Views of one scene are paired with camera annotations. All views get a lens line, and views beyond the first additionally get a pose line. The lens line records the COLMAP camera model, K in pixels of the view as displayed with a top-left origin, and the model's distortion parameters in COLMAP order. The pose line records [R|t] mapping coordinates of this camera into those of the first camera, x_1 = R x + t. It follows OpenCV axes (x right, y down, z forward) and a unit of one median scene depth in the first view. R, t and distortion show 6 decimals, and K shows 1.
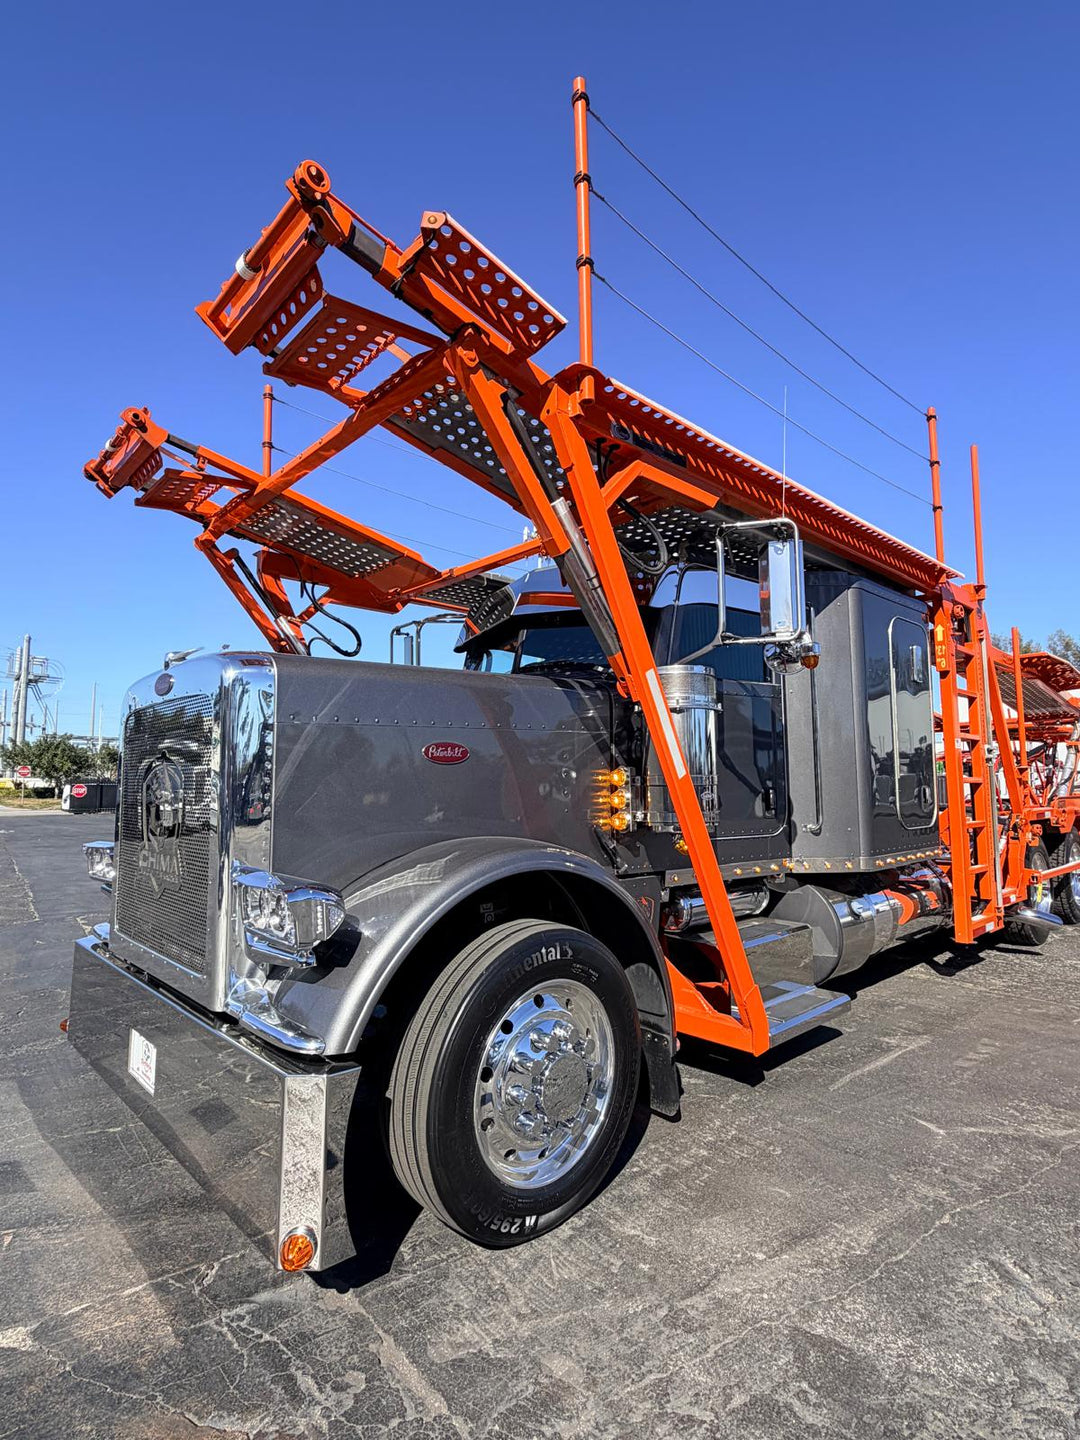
lens RADIAL K [[740.4, 0, 540.0], [0, 740.4, 720.0], [0, 0, 1]] dist [-0.000443, -0.000101]
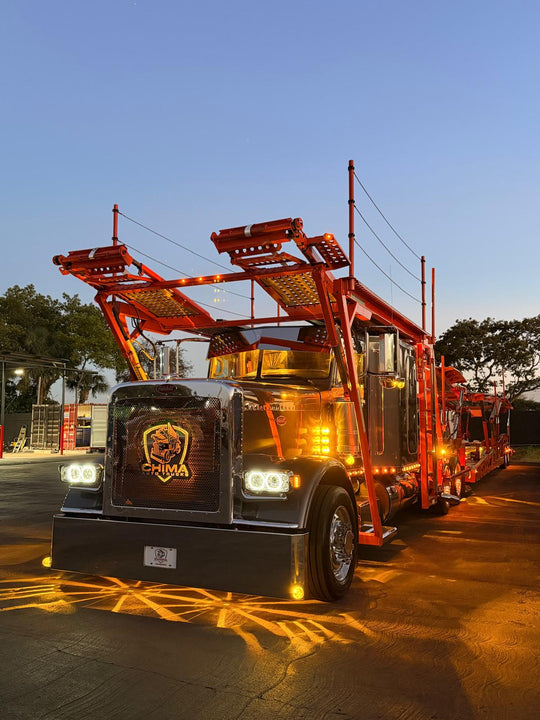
lens RADIAL K [[616.0, 0, 270.0], [0, 616.0, 360.0], [0, 0, 1]] dist [0.094889, -0.001998]
pose [[0.925065, 0.052075, 0.376223, -0.783327], [-0.046845, 0.998636, -0.023043, -0.089456], [-0.376910, 0.003692, 0.926243, -0.712984]]
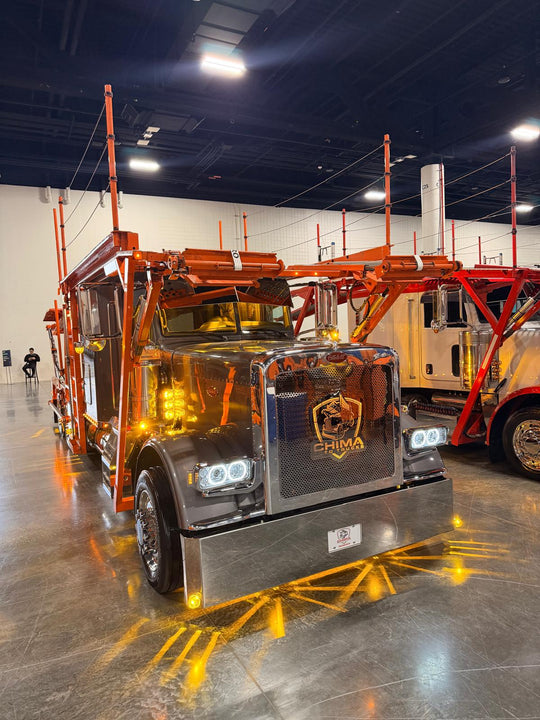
lens RADIAL K [[508.1, 0, 283.8], [0, 508.1, 351.9], [0, 0, 1]] dist [0.036220, -0.000689]
pose [[0.247163, -0.039763, 0.968158, -1.580999], [-0.052569, 0.997136, 0.054373, -0.109440], [-0.967547, -0.064334, 0.244365, 0.681715]]
